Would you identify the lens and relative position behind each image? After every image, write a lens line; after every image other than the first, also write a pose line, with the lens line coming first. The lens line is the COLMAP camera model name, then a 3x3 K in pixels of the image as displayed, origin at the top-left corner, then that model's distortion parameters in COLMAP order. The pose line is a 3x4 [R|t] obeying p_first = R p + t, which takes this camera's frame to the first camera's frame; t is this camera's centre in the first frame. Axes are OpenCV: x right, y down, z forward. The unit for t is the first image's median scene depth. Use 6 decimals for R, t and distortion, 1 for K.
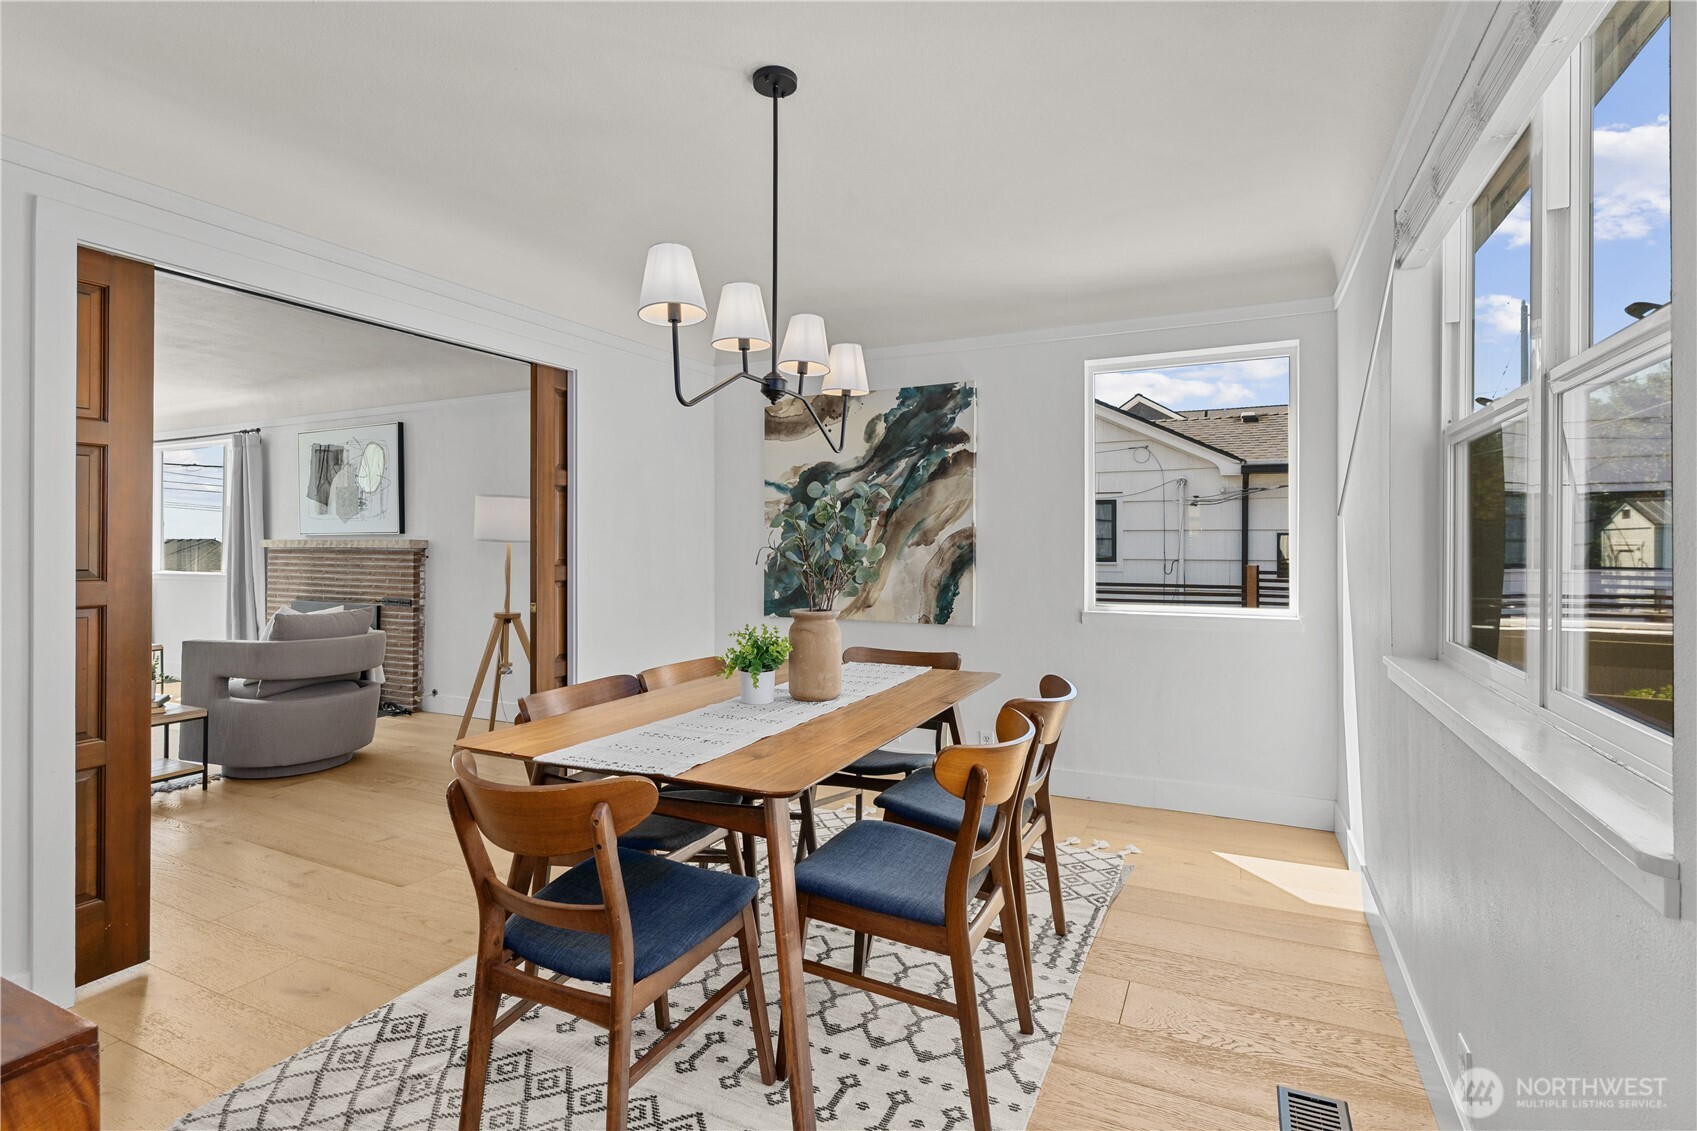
lens RADIAL K [[814.9, 0, 848.2], [0, 814.9, 533.2], [0, 0, 1]] dist [-0.013494, 0.000606]
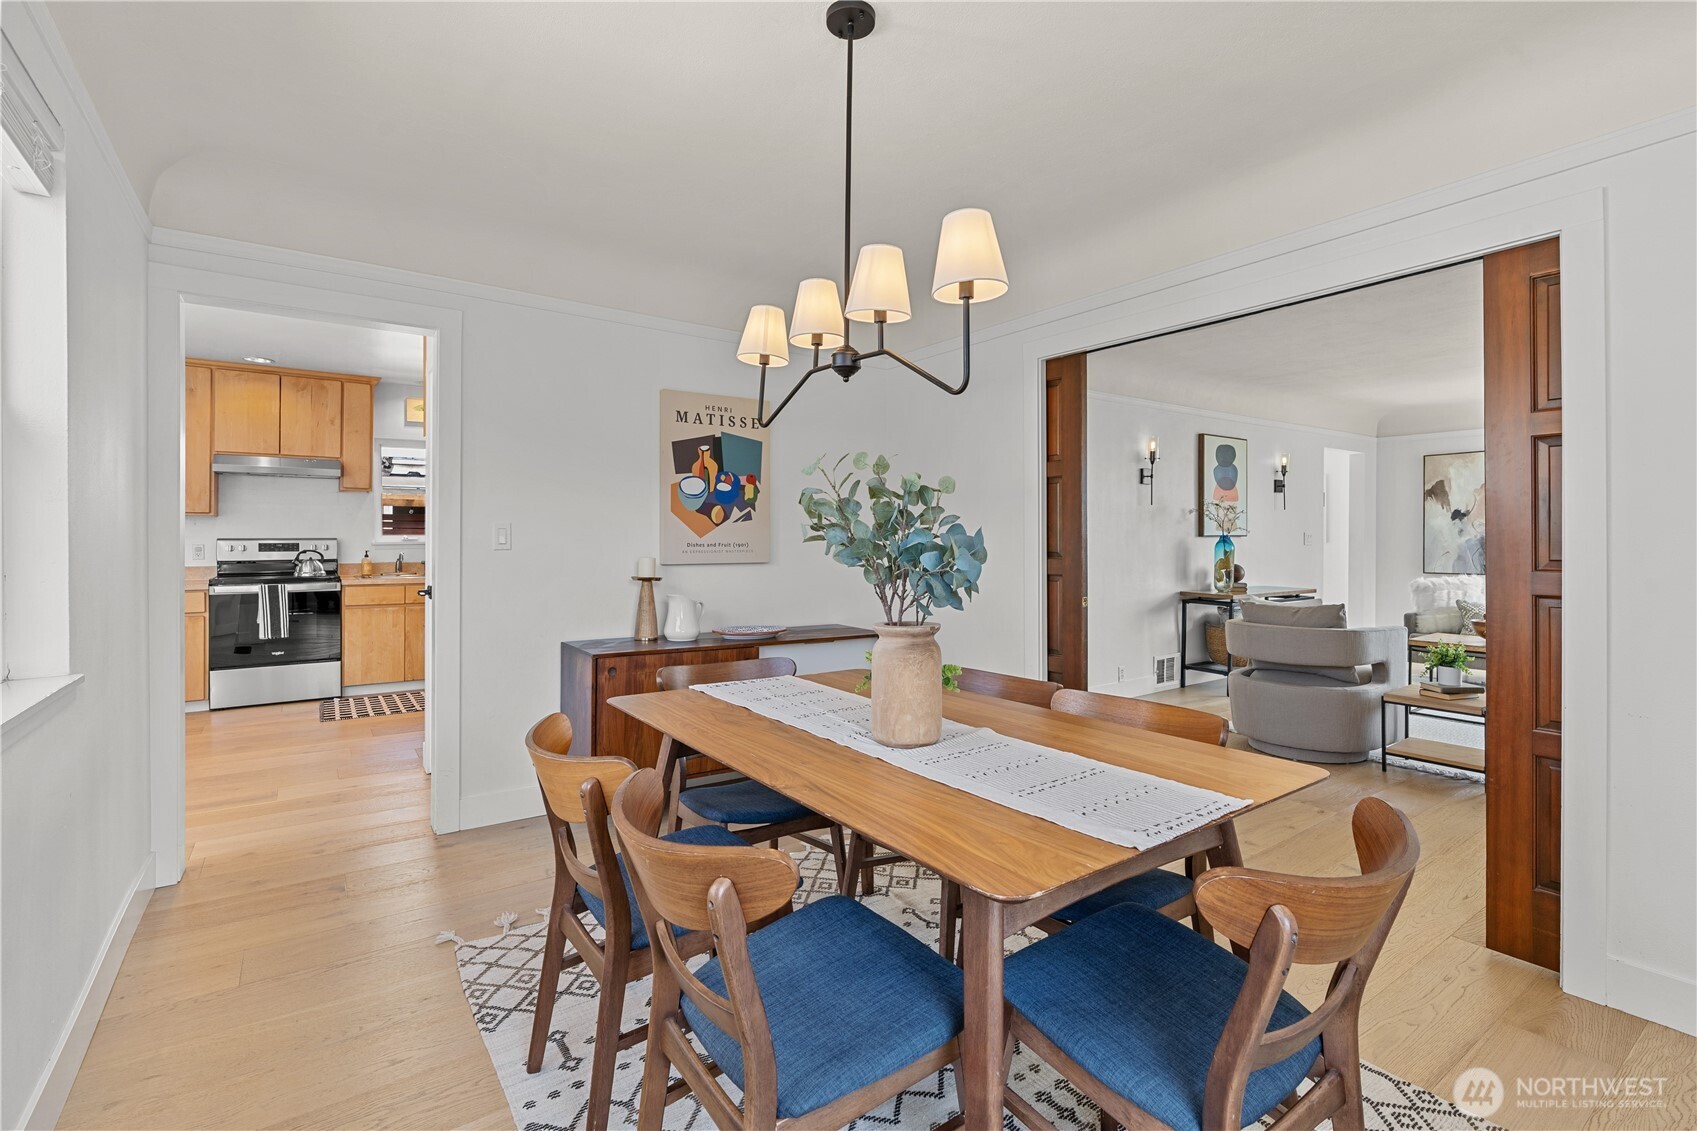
lens RADIAL K [[771.6, 0, 854.5], [0, 771.6, 555.2], [0, 0, 1]] dist [-0.008308, 0.000204]
pose [[-0.482133, 0.019816, -0.875874, 0.237478], [0.014093, 0.999790, 0.014862, 0.006638], [0.875985, -0.005178, -0.482311, 0.519306]]
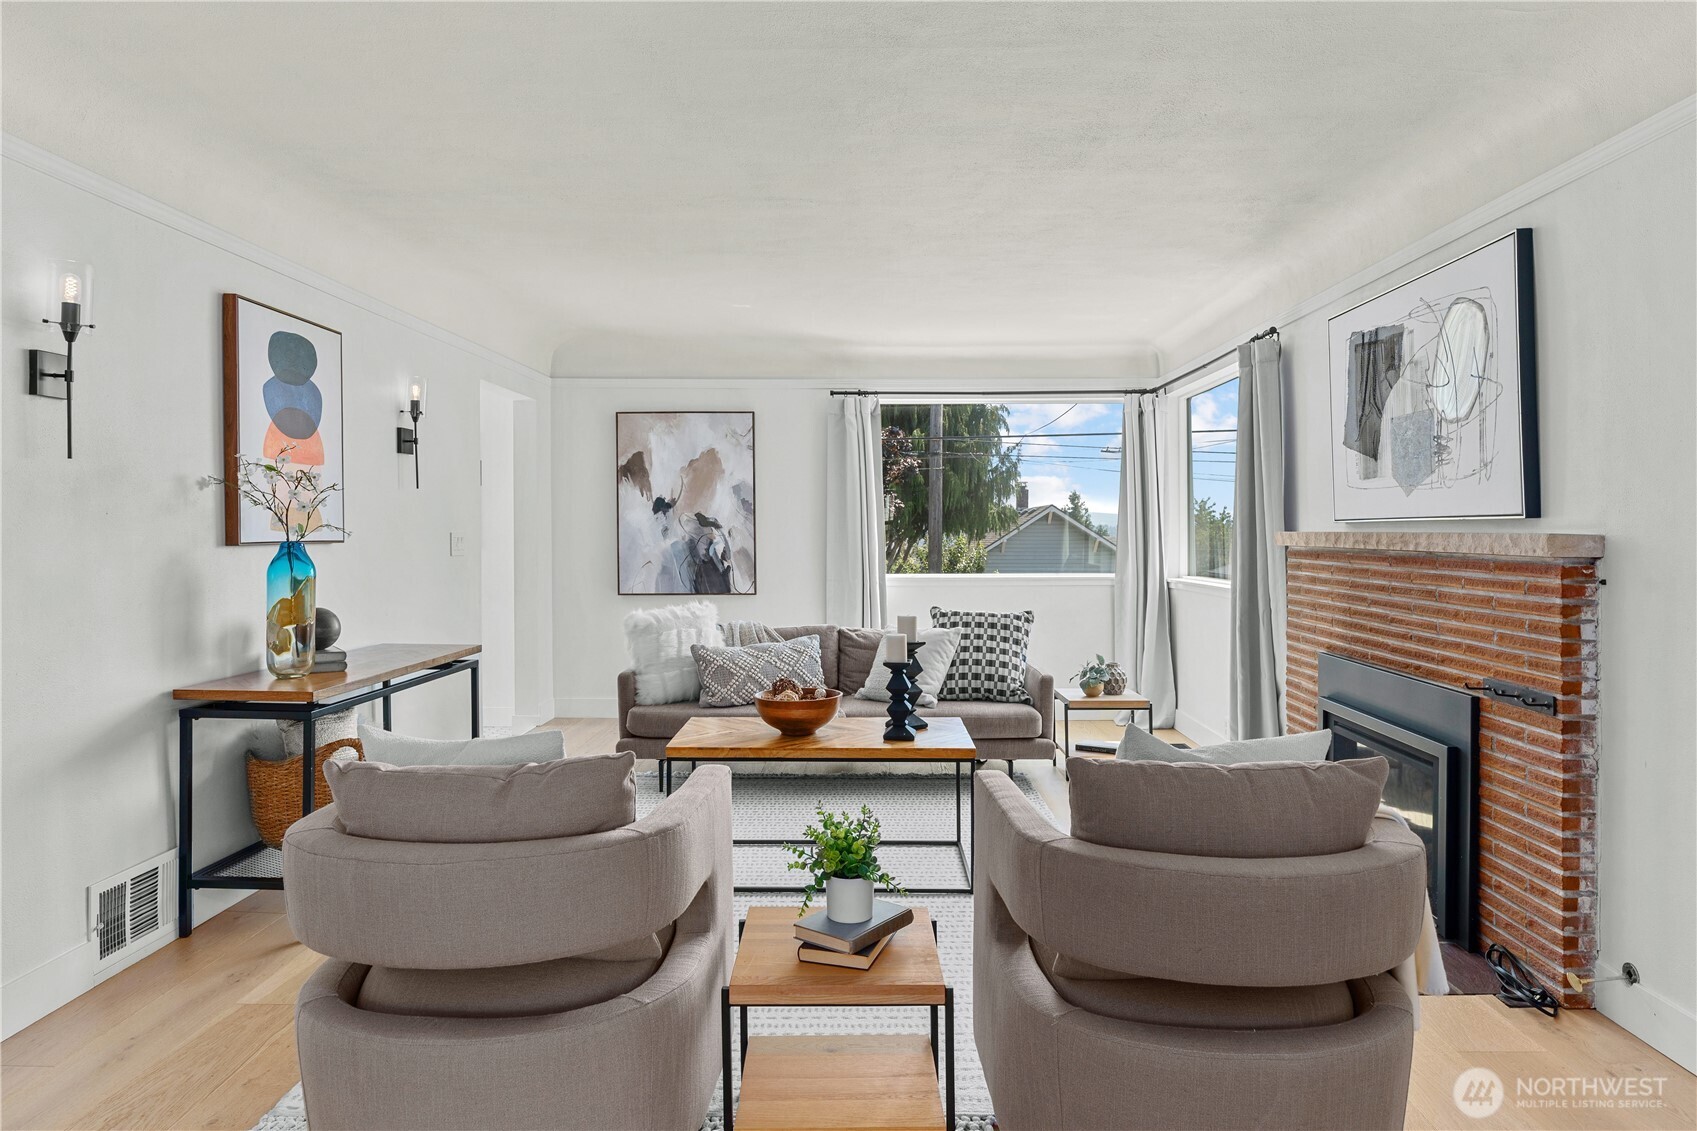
lens RADIAL K [[1034.0, 0, 855.5], [0, 1034.0, 531.0], [0, 0, 1]] dist [0.001405, 0.000454]
pose [[0.417145, -0.002550, -0.908837, -0.237305], [0.017911, 0.999825, 0.005416, -0.001550], [0.908664, -0.018537, 0.417117, 0.502196]]
